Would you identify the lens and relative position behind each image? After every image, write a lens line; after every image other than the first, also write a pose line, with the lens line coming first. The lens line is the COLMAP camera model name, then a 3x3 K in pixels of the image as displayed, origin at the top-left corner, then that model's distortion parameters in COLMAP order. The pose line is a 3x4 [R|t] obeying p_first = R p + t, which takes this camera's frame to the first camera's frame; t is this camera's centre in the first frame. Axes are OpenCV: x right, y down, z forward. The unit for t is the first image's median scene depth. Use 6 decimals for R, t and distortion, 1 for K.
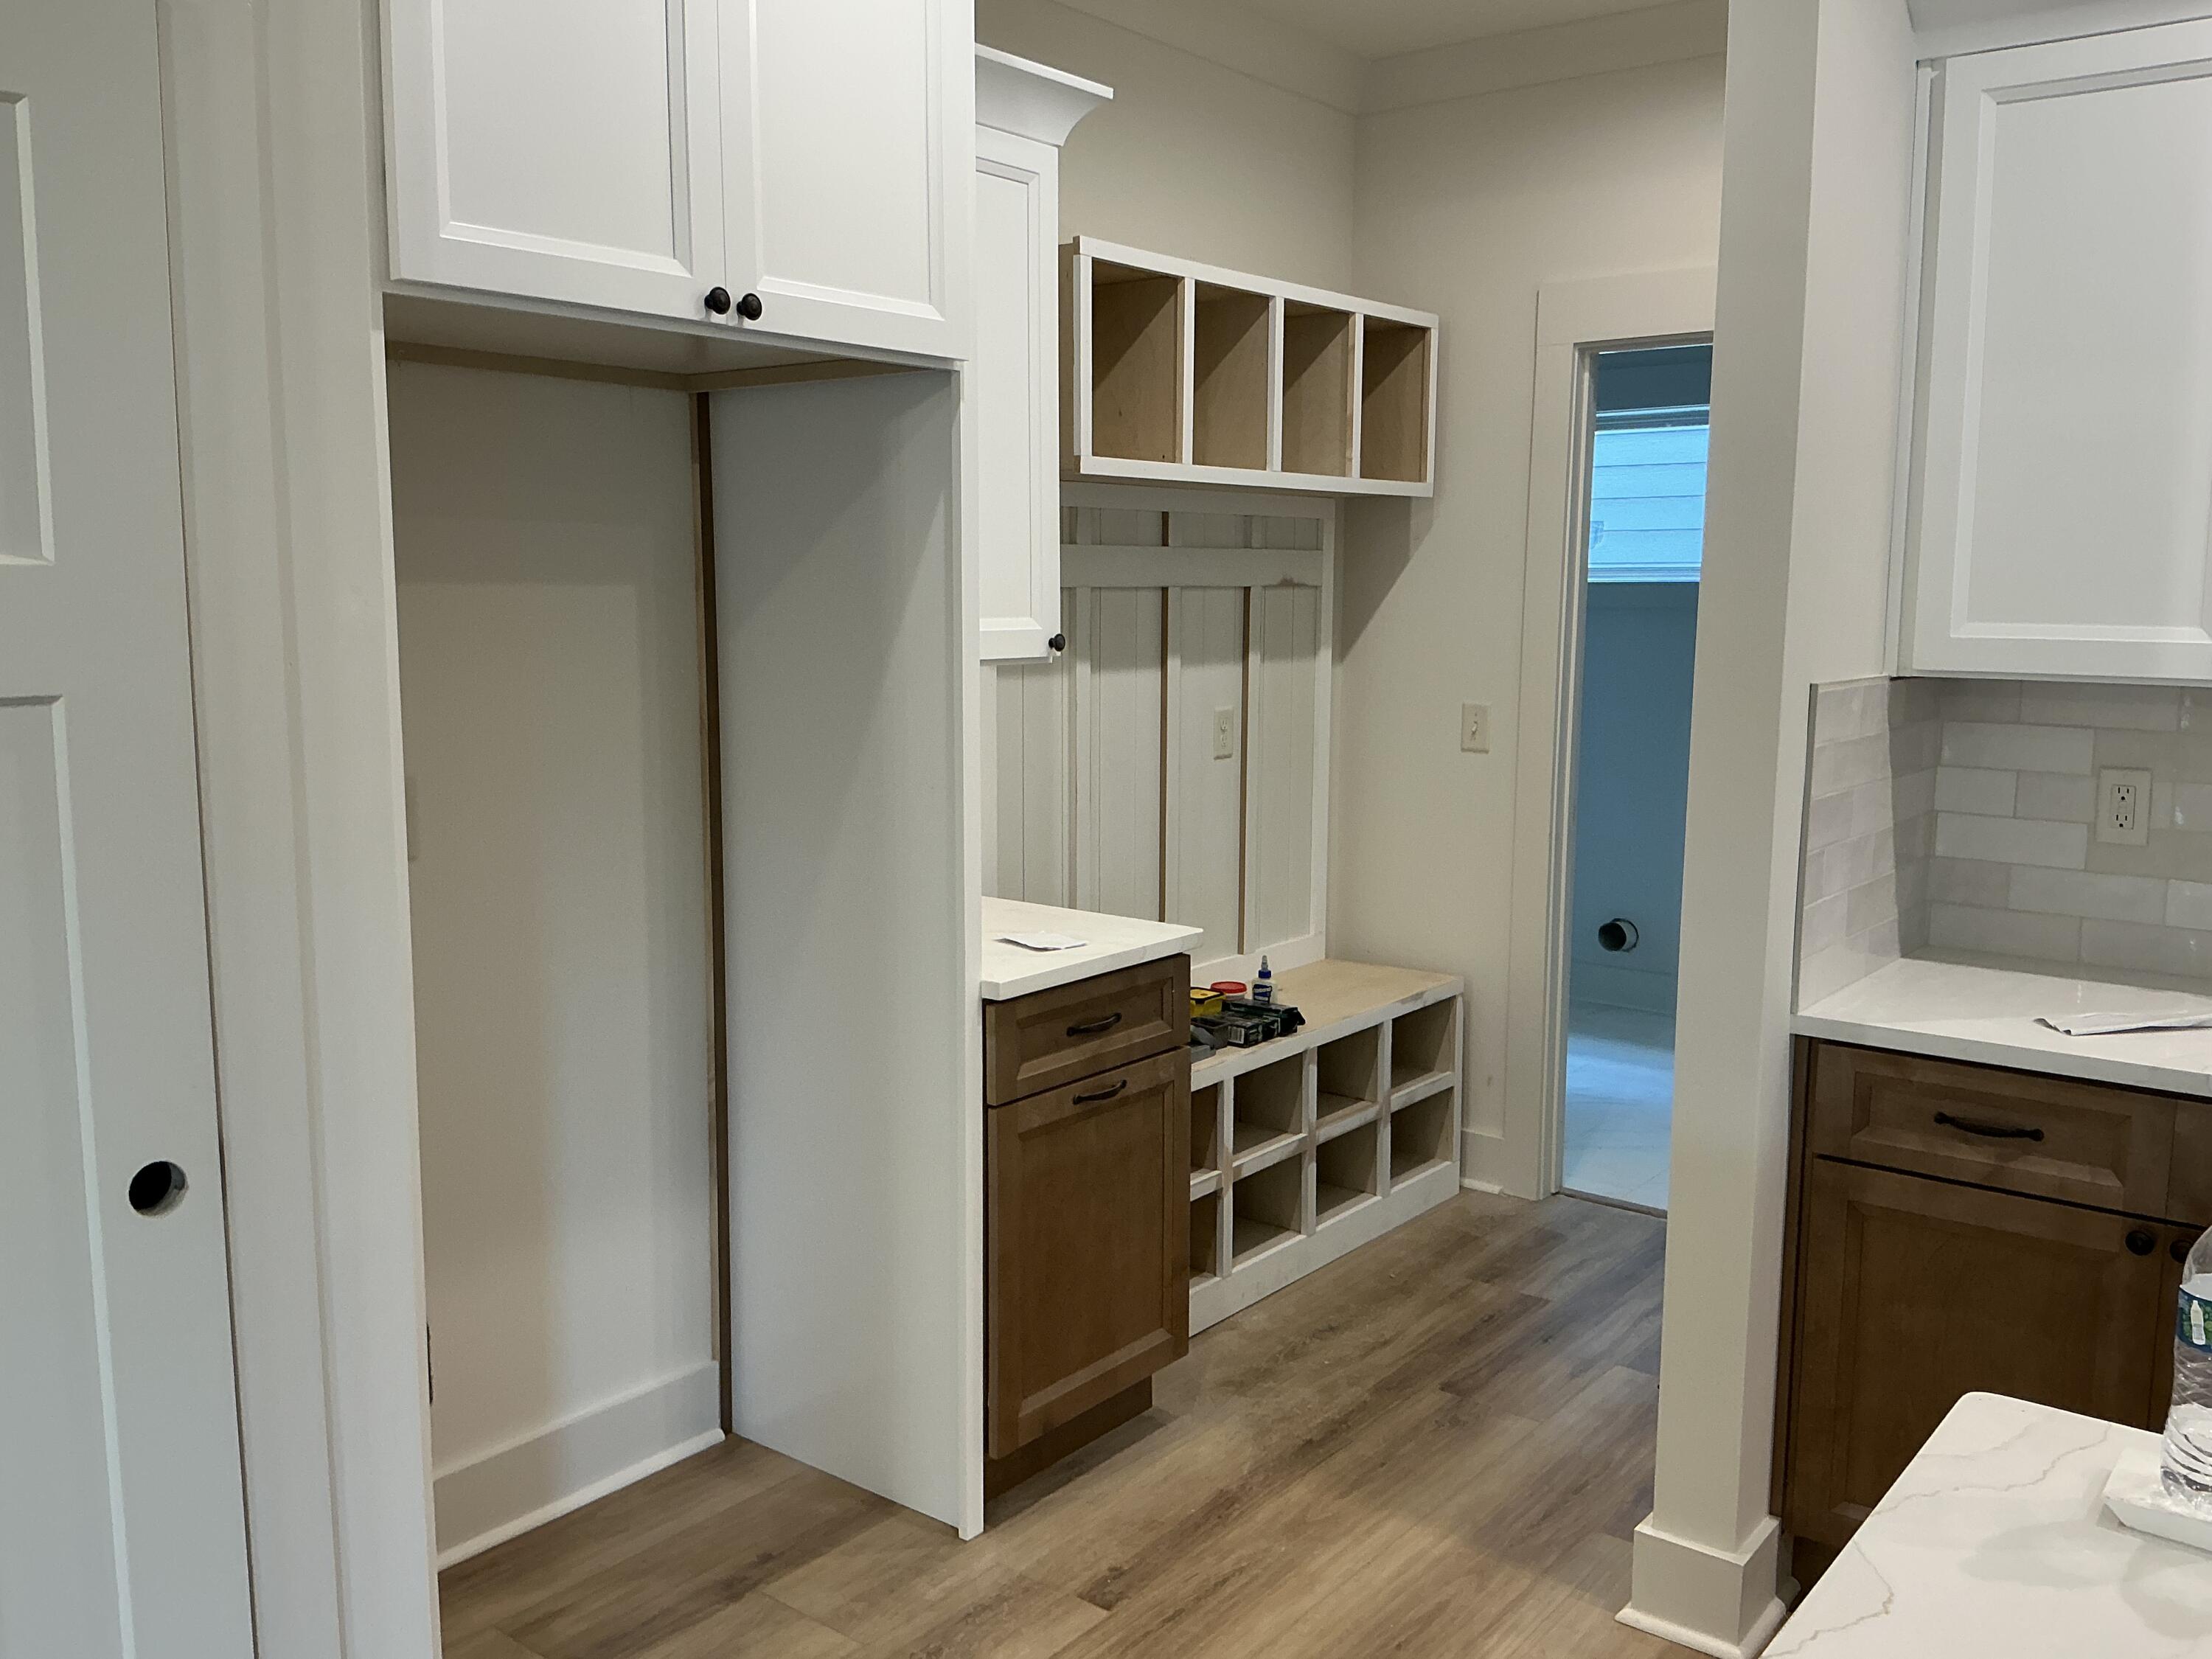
lens RADIAL K [[1857.7, 0, 1101.1], [0, 1857.7, 822.5], [0, 0, 1]] dist [0.106260, -0.209590]
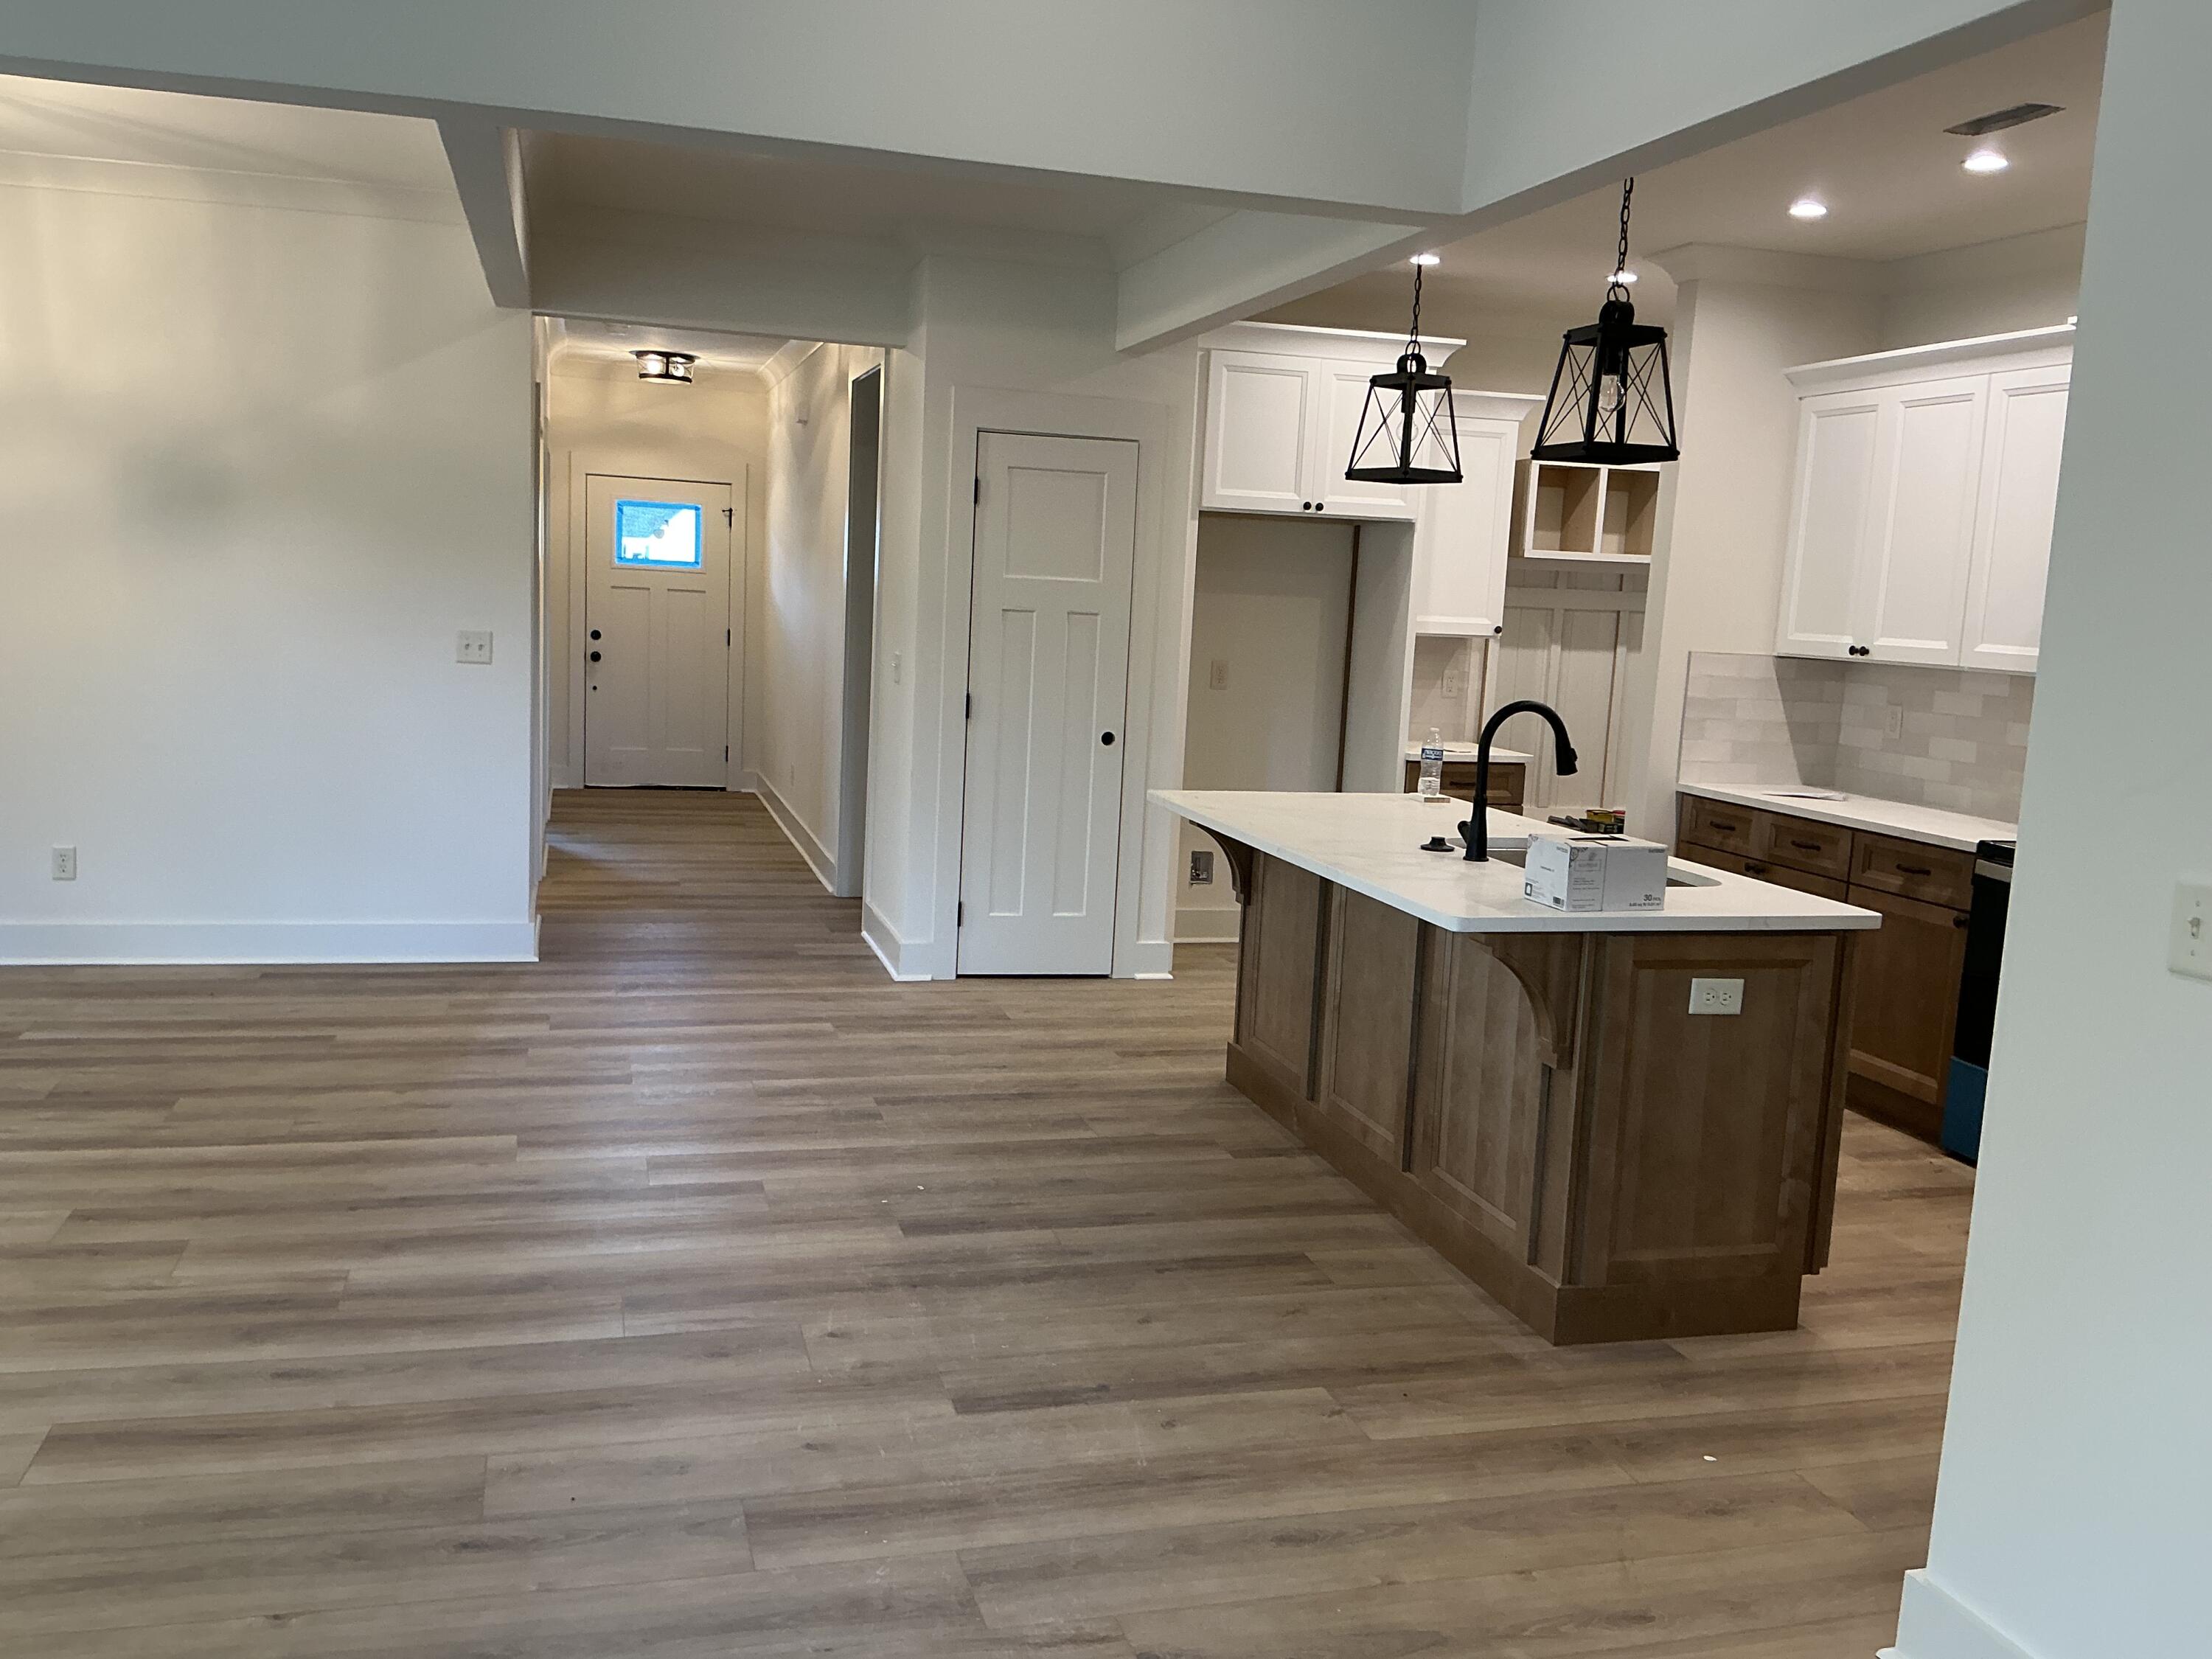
lens RADIAL K [[1857.7, 0, 1105.0], [0, 1857.7, 843.5], [0, 0, 1]] dist [0.106260, -0.209590]
pose [[0.811590, 0.113423, -0.573112, 0.926467], [-0.118274, 0.992559, 0.028945, 0.155850], [0.572130, 0.044293, 0.818966, -1.160250]]
